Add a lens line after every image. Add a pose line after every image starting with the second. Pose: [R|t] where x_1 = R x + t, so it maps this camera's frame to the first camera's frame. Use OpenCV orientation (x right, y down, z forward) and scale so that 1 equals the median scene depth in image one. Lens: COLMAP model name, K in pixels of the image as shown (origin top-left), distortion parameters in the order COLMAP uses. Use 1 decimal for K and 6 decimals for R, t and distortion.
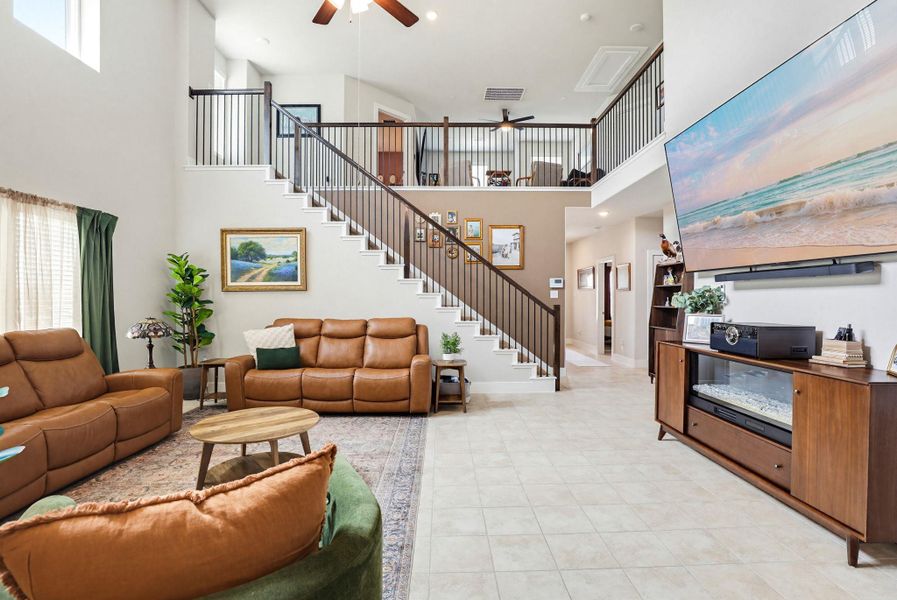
lens RADIAL K [[417.1, 0, 449.6], [0, 417.1, 301.7], [0, 0, 1]] dist [-0.038537, 0.010358]
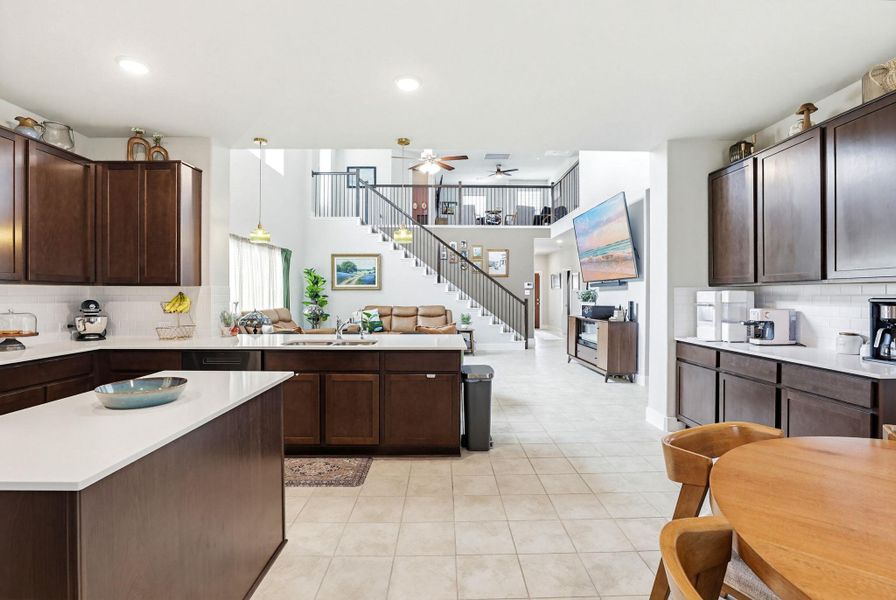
lens RADIAL K [[416.6, 0, 446.8], [0, 416.6, 293.9], [0, 0, 1]] dist [-0.038537, 0.010358]
pose [[0.999994, 0.002568, -0.002264, -0.073196], [-0.002594, 0.999929, -0.011649, 0.009861], [0.002234, 0.011655, 0.999930, -0.801756]]
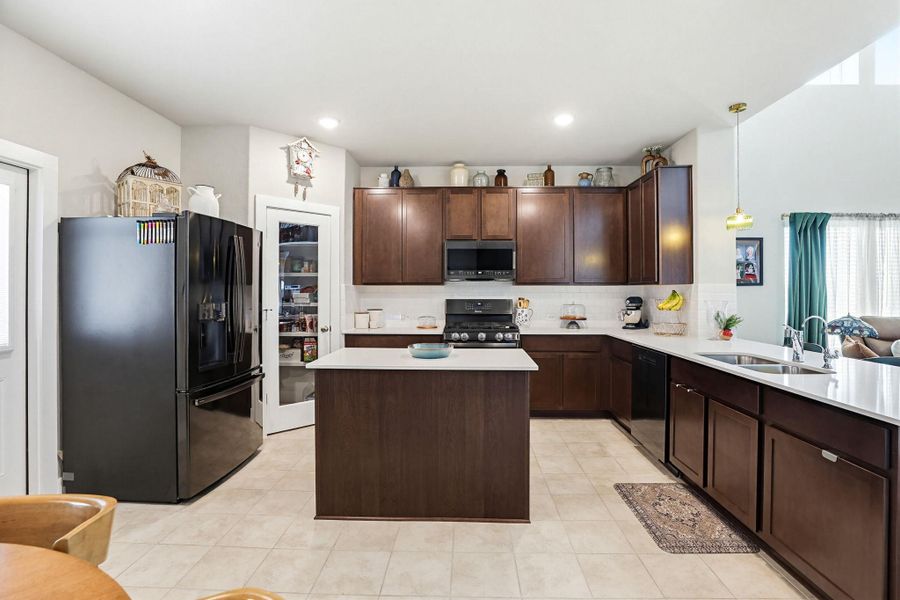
lens RADIAL K [[418.5, 0, 462.4], [0, 418.5, 287.7], [0, 0, 1]] dist [-0.038537, 0.010358]
pose [[-0.032551, -0.005018, -0.999457, 0.223418], [-0.012249, 0.999914, -0.004622, 0.003203], [0.999395, 0.012092, -0.032609, -0.438909]]
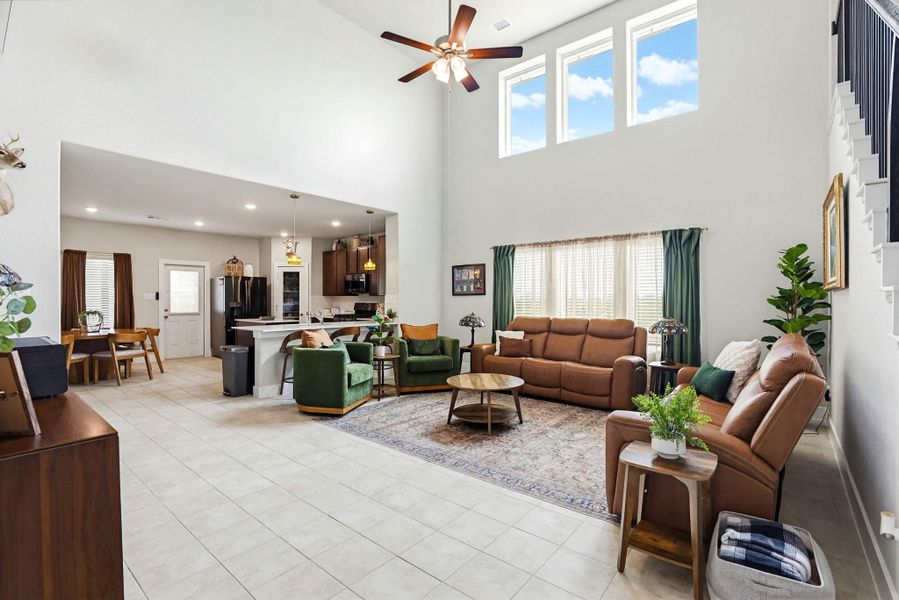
lens RADIAL K [[408.2, 0, 455.4], [0, 408.2, 301.3], [0, 0, 1]] dist [-0.028880, 0.001461]
pose [[-0.643219, 0.005944, -0.765659, 0.419369], [-0.008691, 0.999849, 0.015063, -0.012632], [0.765633, 0.016343, -0.643070, 1.035192]]
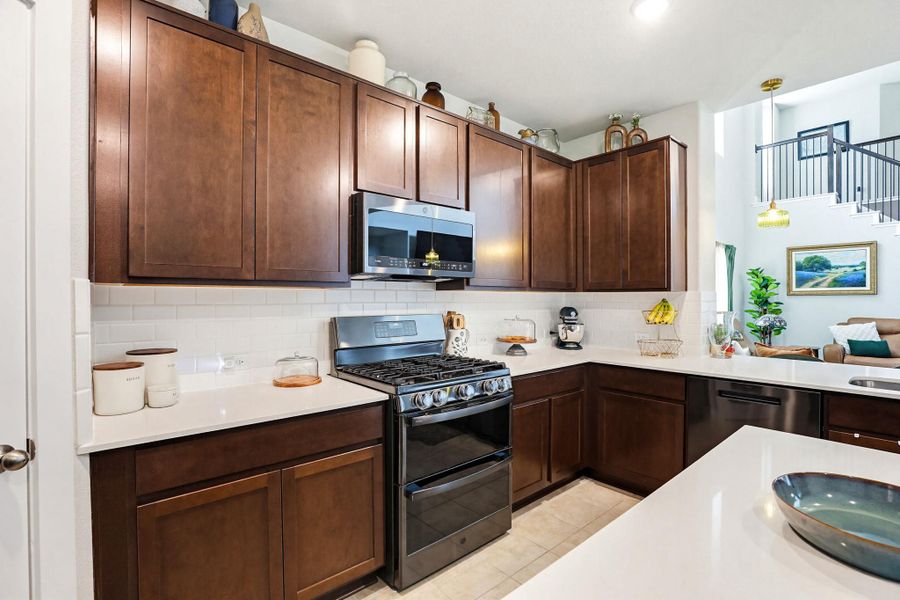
lens RADIAL K [[418.5, 0, 459.0], [0, 418.5, 299.8], [0, 0, 1]] dist [-0.038537, 0.010358]
pose [[0.661356, 0.004428, -0.750059, -0.291126], [-0.011621, 0.999923, -0.004344, 0.006981], [0.749982, 0.011589, 0.661357, -0.698312]]
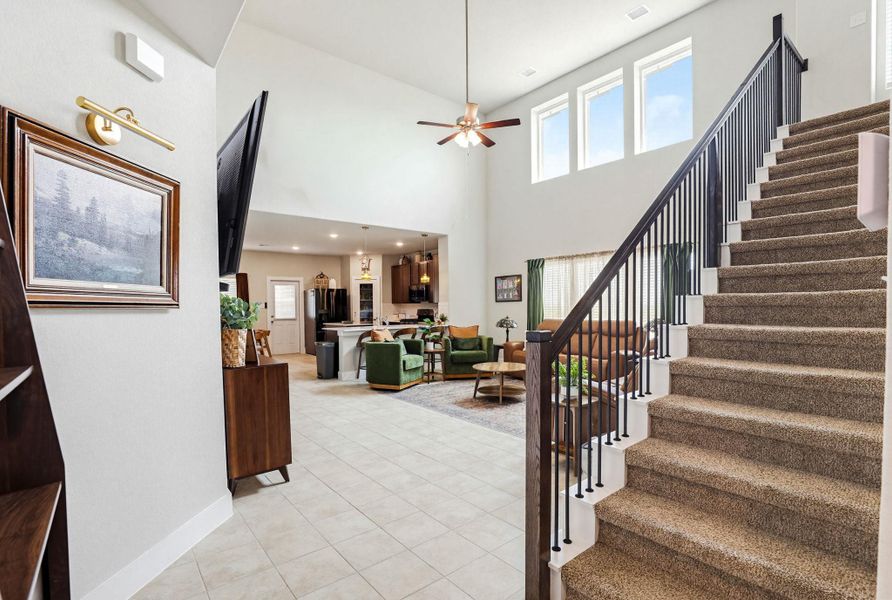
lens RADIAL K [[415.4, 0, 452.6], [0, 415.4, 315.0], [0, 0, 1]] dist [-0.017981, -0.000036]
pose [[-0.774757, 0.026330, -0.631711, 0.555722], [0.005730, 0.999384, 0.034628, -0.018223], [0.632233, 0.023209, -0.774431, 1.335308]]
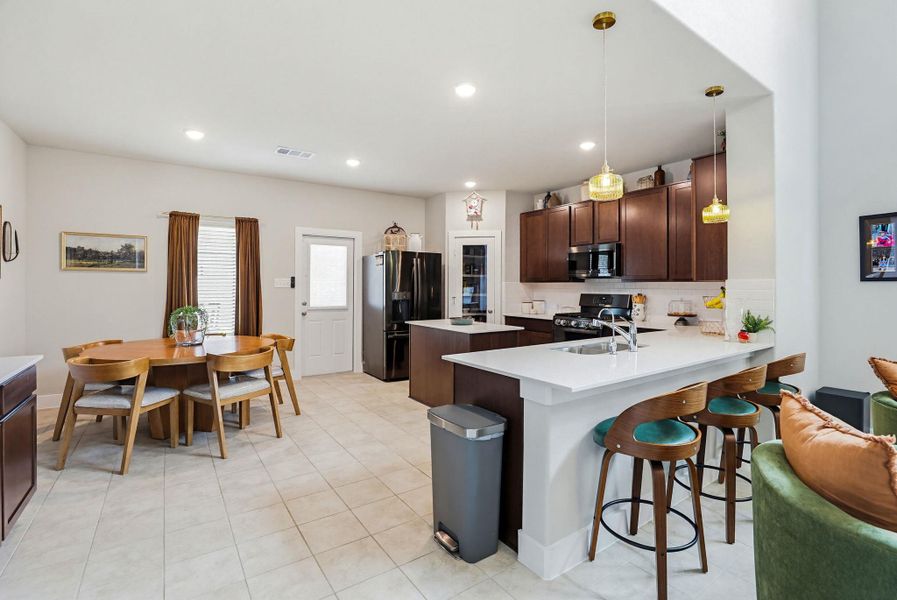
lens RADIAL K [[419.0, 0, 447.5], [0, 419.0, 284.3], [0, 0, 1]] dist [-0.038326, 0.000282]
pose [[-0.835748, -0.003690, -0.549101, 0.219509], [-0.008778, 0.999939, 0.006639, -0.004953], [0.549043, 0.010369, -0.835730, 0.237779]]
